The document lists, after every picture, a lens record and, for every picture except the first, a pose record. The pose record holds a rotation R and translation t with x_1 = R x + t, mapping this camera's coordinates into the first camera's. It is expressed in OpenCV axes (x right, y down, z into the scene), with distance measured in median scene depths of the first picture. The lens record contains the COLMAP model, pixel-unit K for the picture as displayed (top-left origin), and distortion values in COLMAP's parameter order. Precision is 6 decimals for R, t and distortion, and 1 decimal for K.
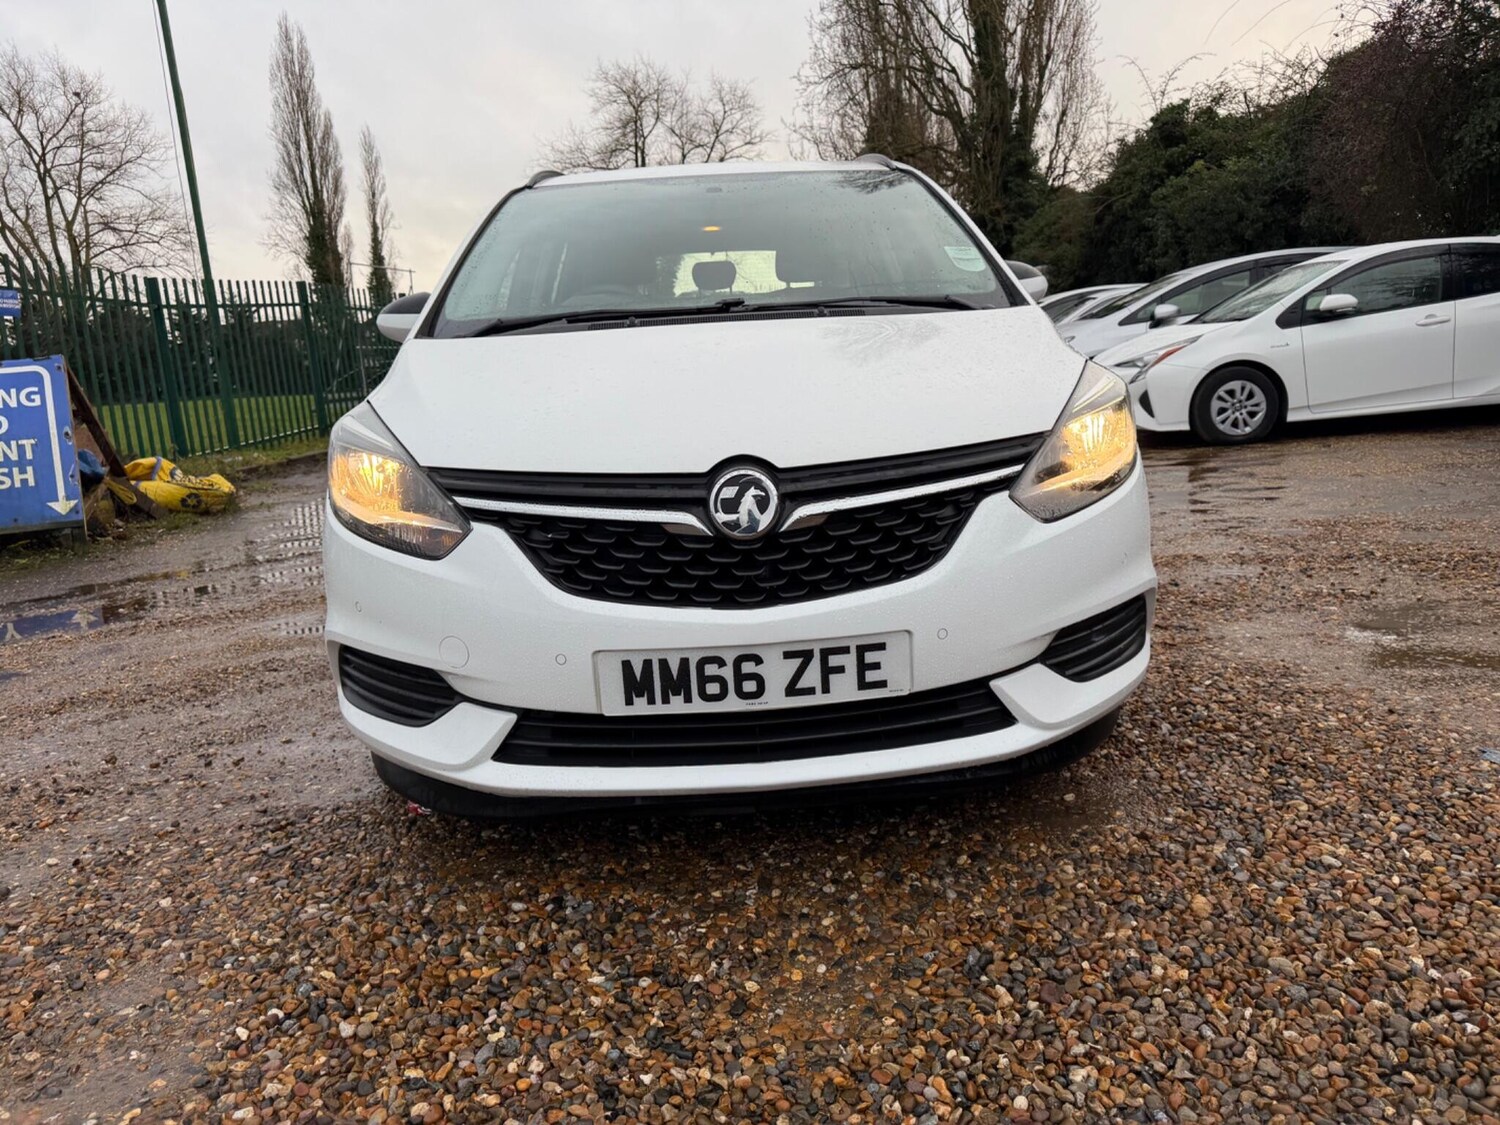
lens RADIAL K [[1056.0, 0, 765.0], [0, 1056.0, 557.7], [0, 0, 1]] dist [0.054340, -0.042876]
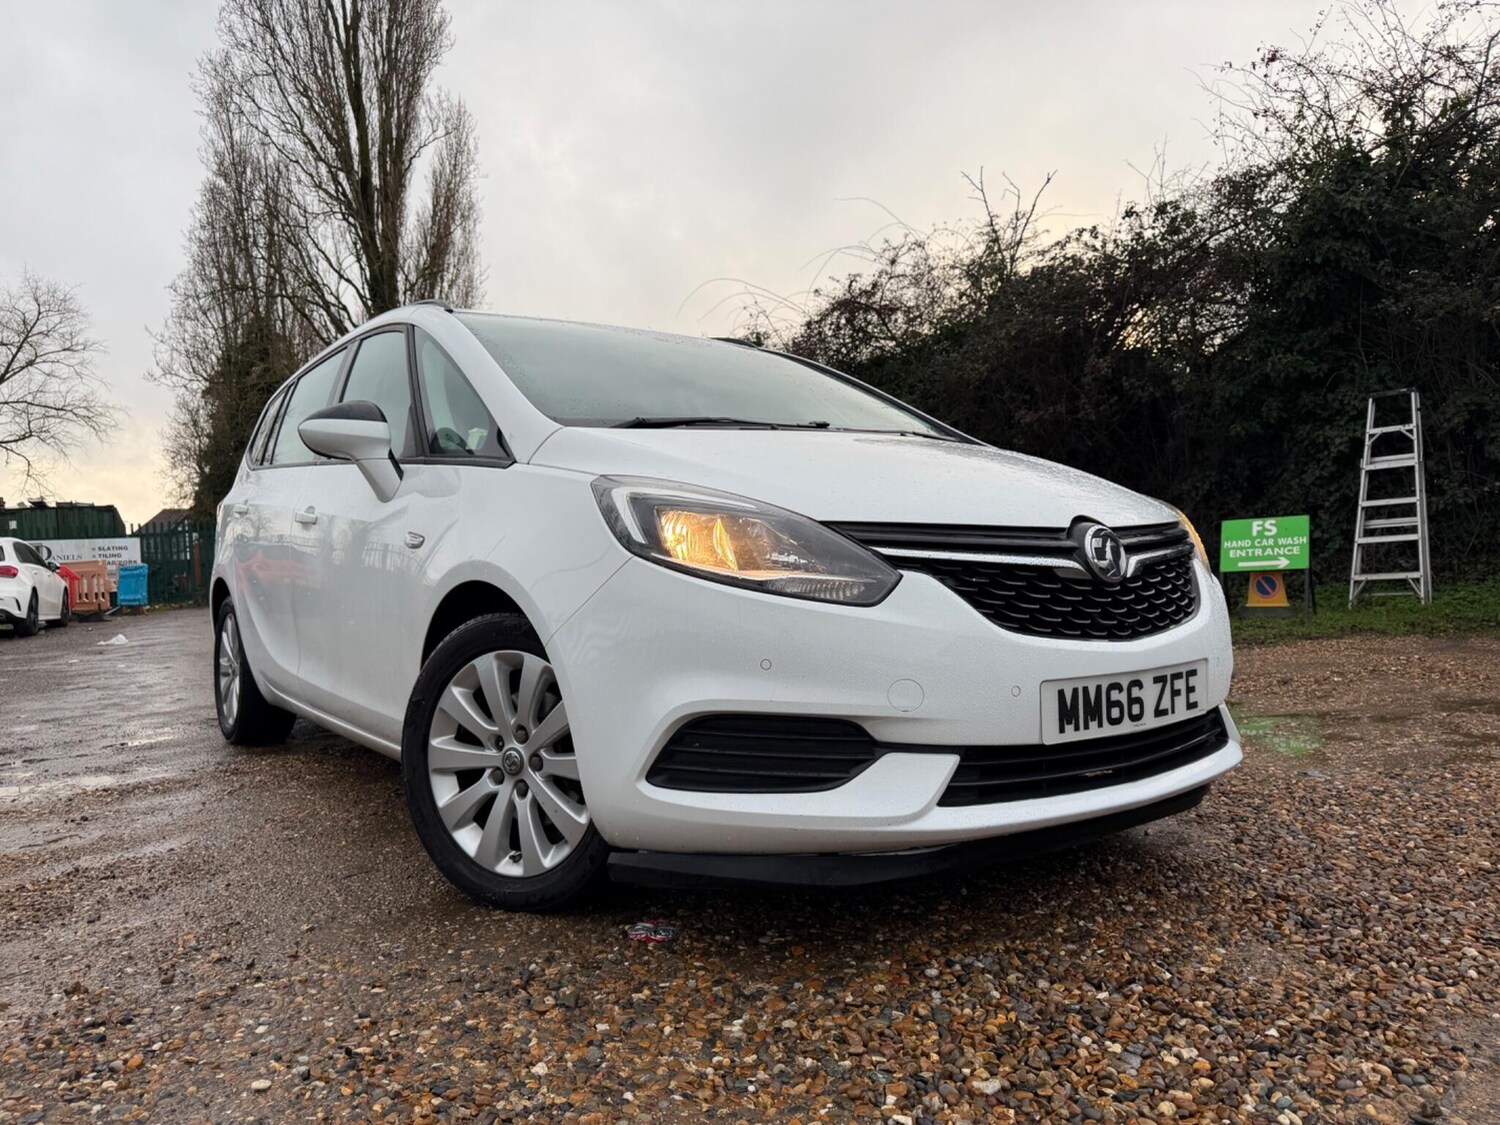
lens RADIAL K [[1086.7, 0, 753.4], [0, 1086.7, 547.1], [0, 0, 1]] dist [0.006683, -0.010076]
pose [[0.838427, 0.035626, 0.543848, -0.908897], [0.091667, 0.974428, -0.205152, 0.139406], [-0.537250, 0.221858, 0.813721, 0.207182]]
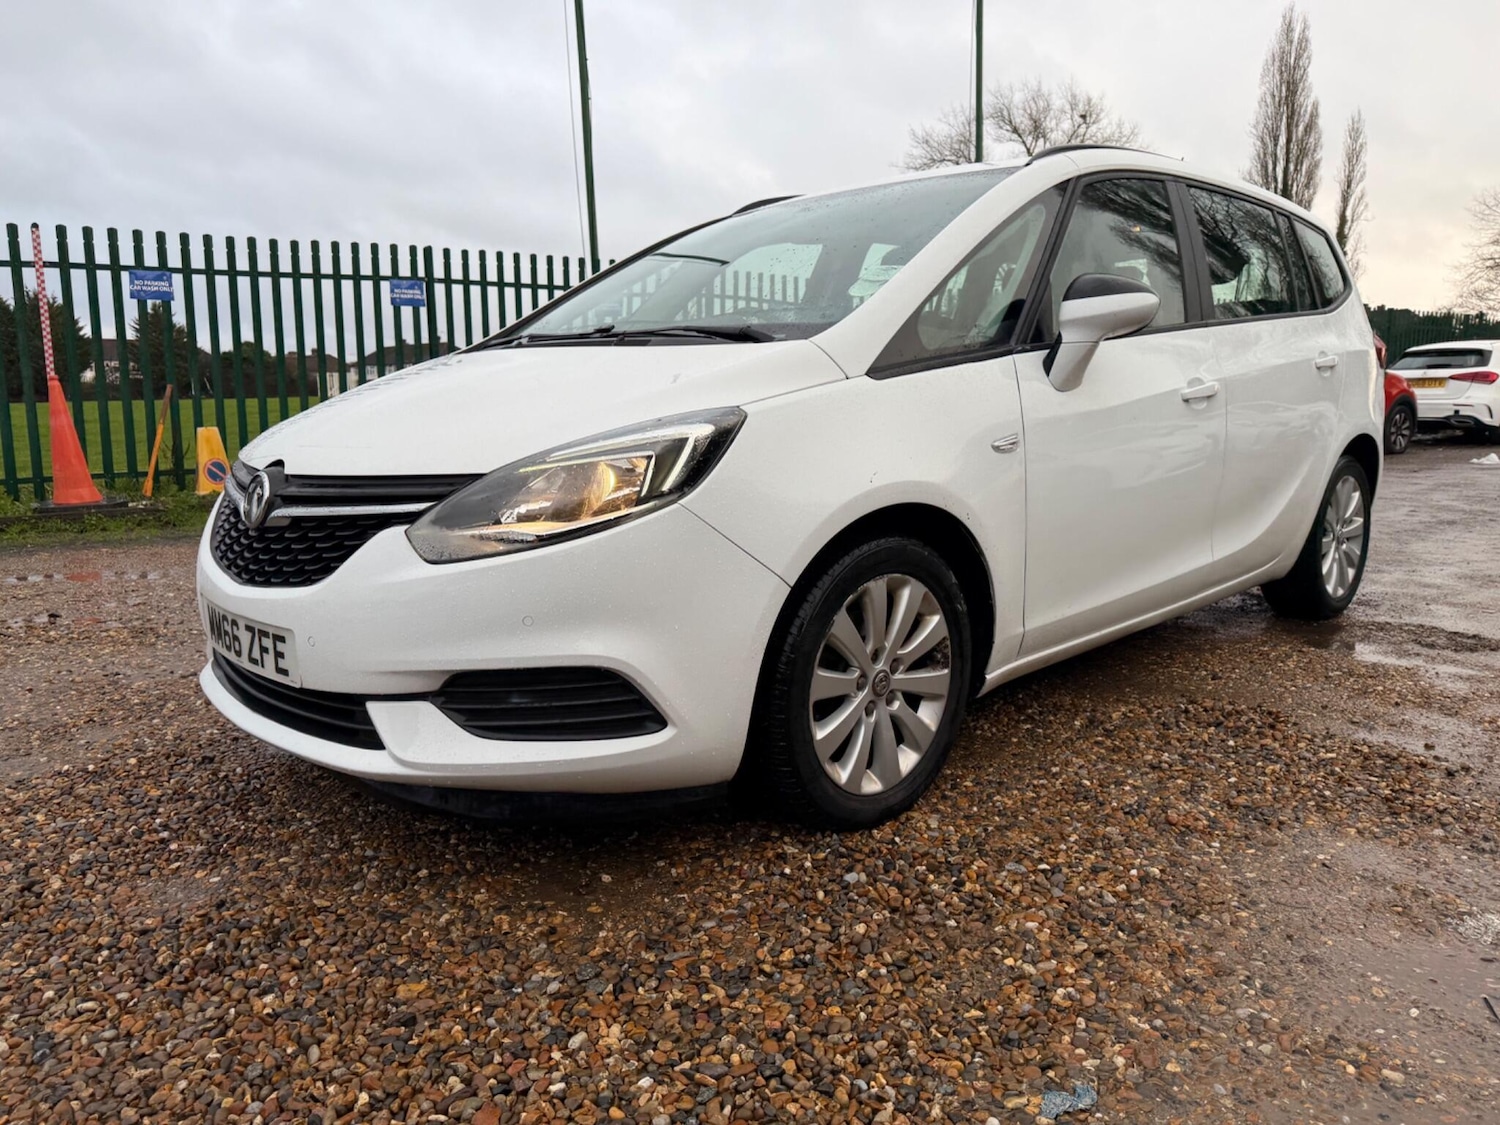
lens RADIAL K [[1086.8, 0, 759.5], [0, 1086.8, 571.0], [0, 0, 1]] dist [0.012328, -0.016325]
pose [[0.660483, 0.180859, -0.728733, 1.187091], [-0.174884, 0.980918, 0.084941, -0.163920], [0.730190, 0.071341, 0.679509, 0.521089]]
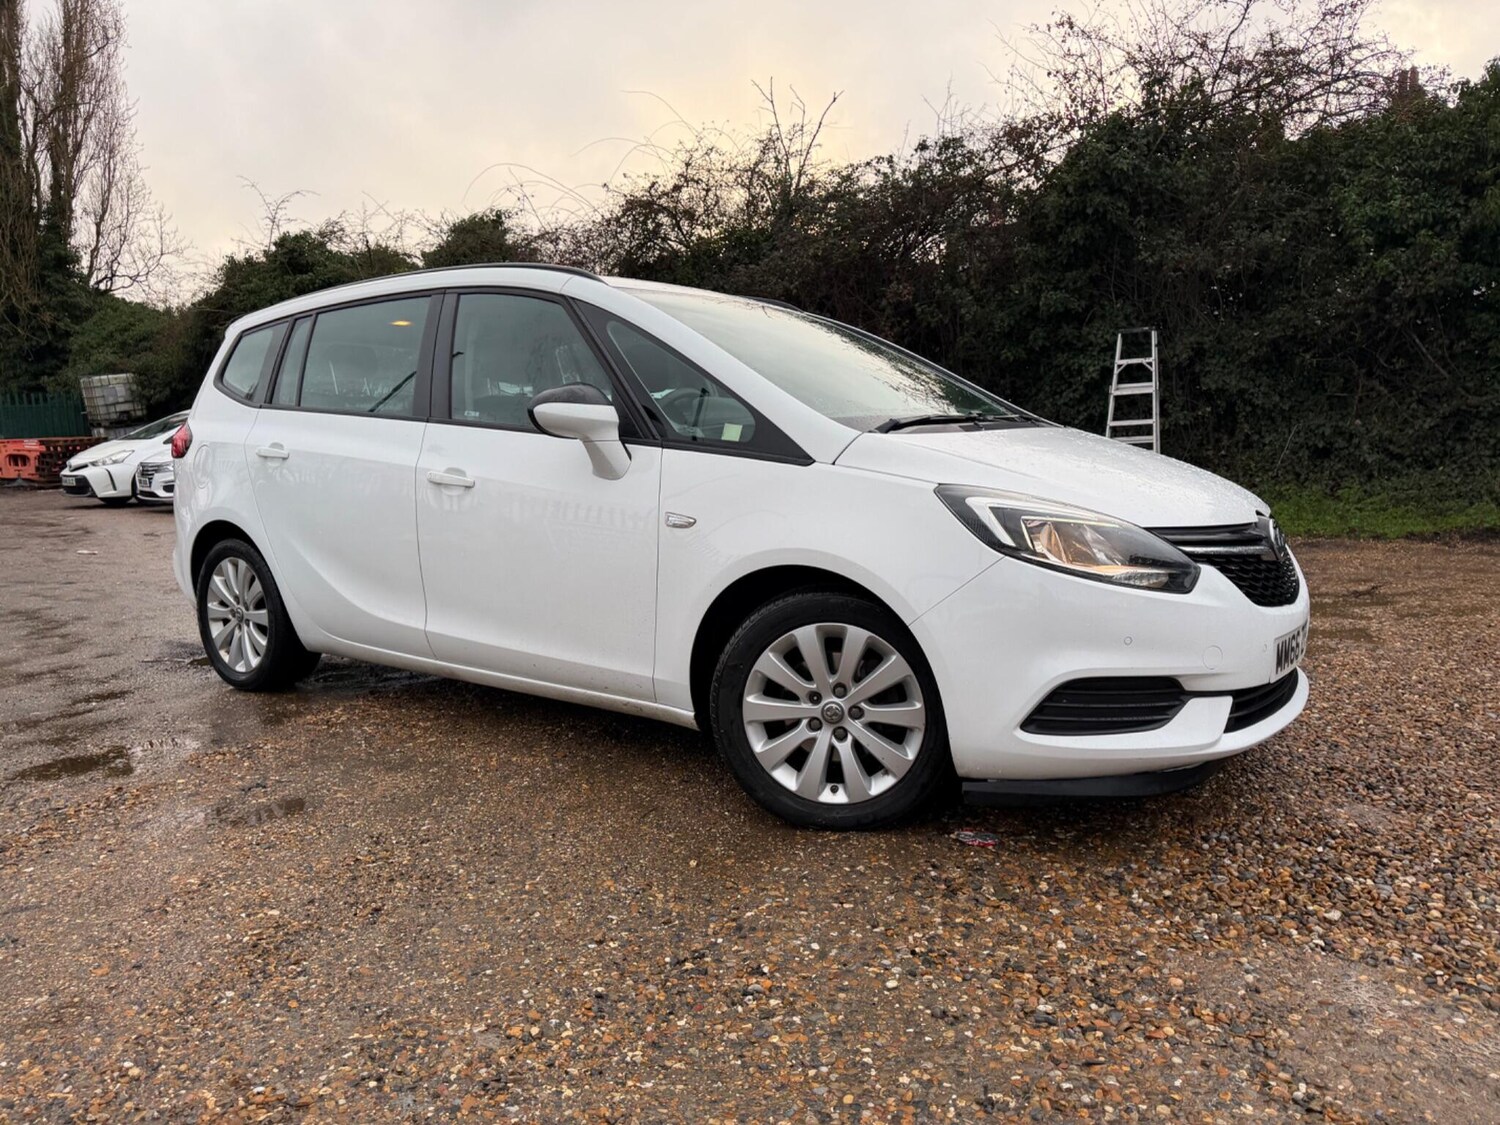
lens RADIAL K [[1074.5, 0, 772.4], [0, 1074.5, 555.0], [0, 0, 1]] dist [0.038578, -0.054516]
pose [[0.627048, -0.047541, 0.777528, -1.626909], [0.138421, 0.989051, -0.051157, -0.046463], [-0.766583, 0.139704, 0.626763, 0.507927]]
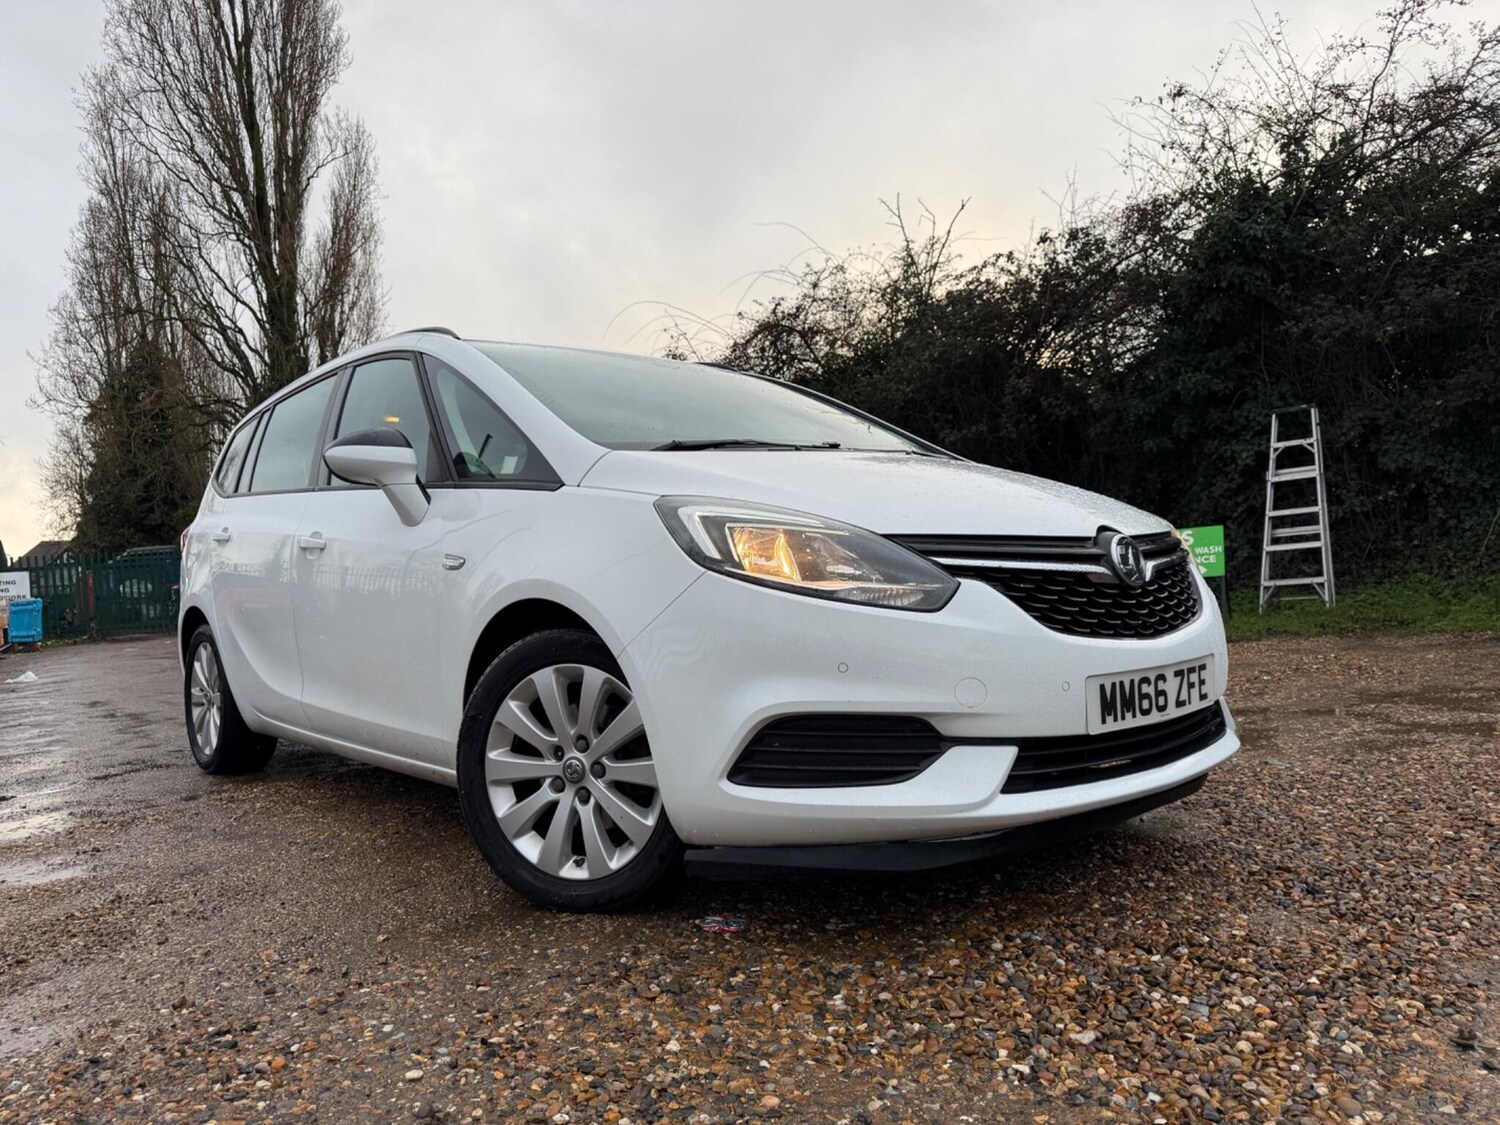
lens RADIAL K [[1083.1, 0, 743.7], [0, 1083.1, 559.7], [0, 0, 1]] dist [0.019660, -0.027061]
pose [[0.793300, 0.023107, 0.608392, -1.082051], [0.127818, 0.970689, -0.203533, 0.143127], [-0.595262, 0.239226, 0.767094, 0.242008]]
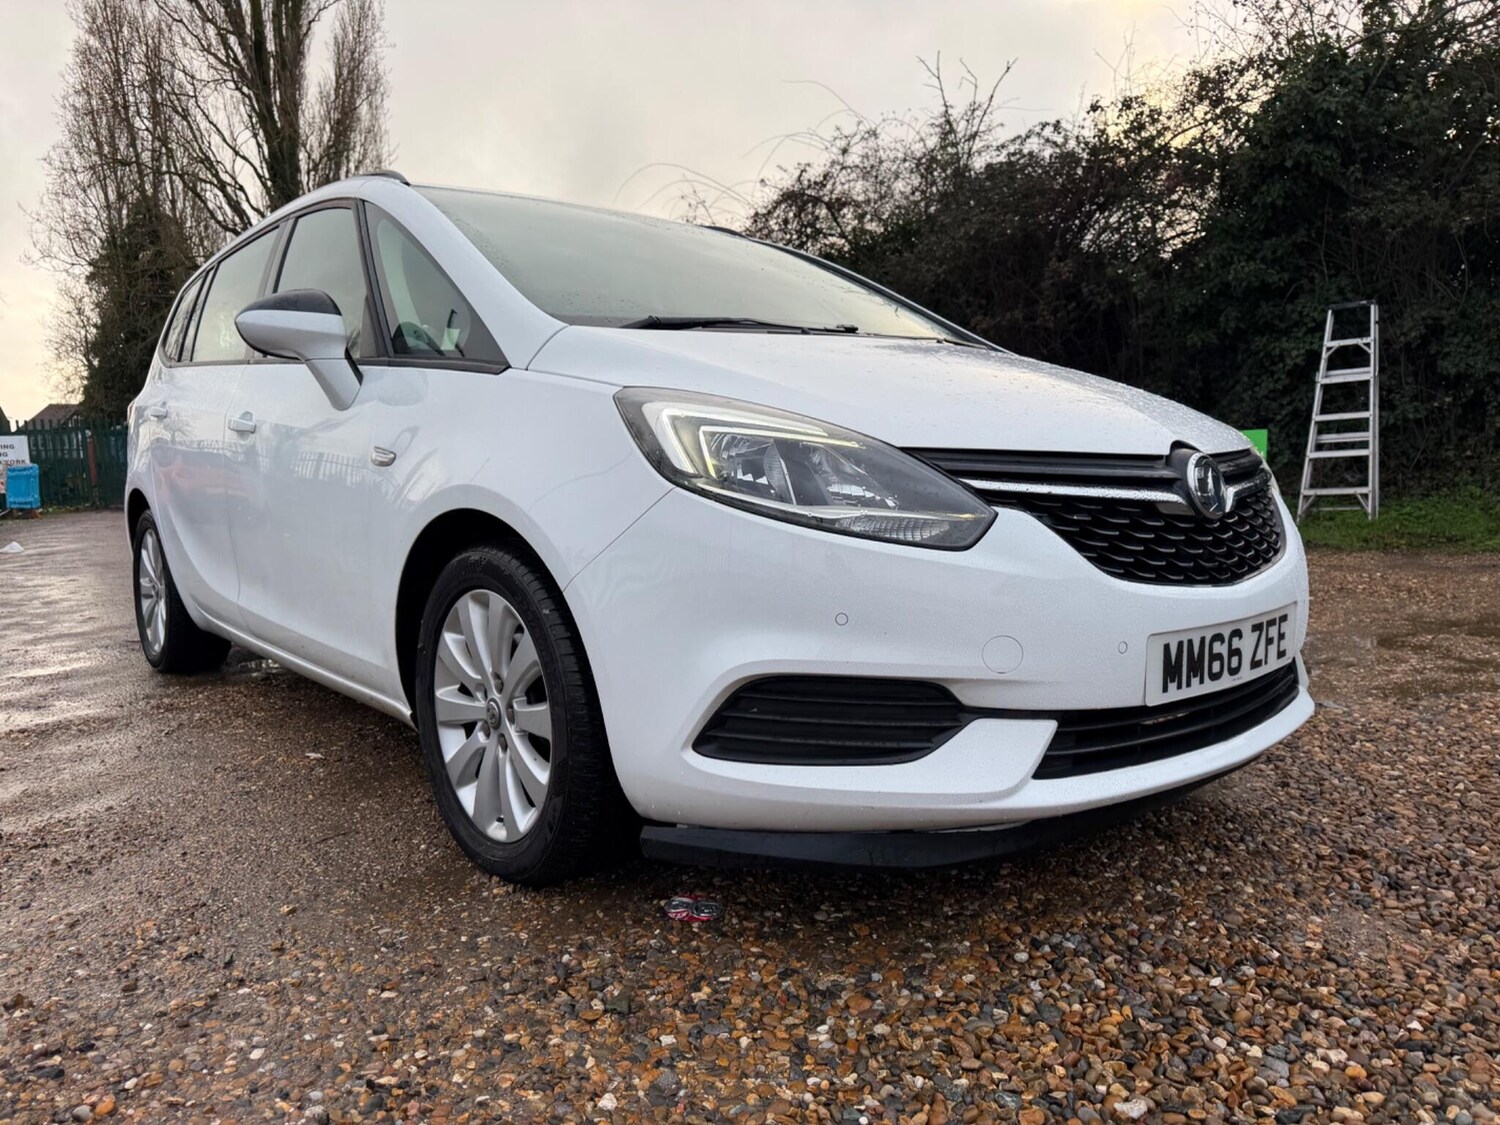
lens RADIAL K [[1086.8, 0, 759.5], [0, 1086.8, 571.0], [0, 0, 1]] dist [0.012328, -0.016325]
pose [[0.793939, -0.022793, 0.607570, -0.920809], [0.097232, 0.991196, -0.089872, 0.077192], [-0.600172, 0.130428, 0.789166, 0.396043]]
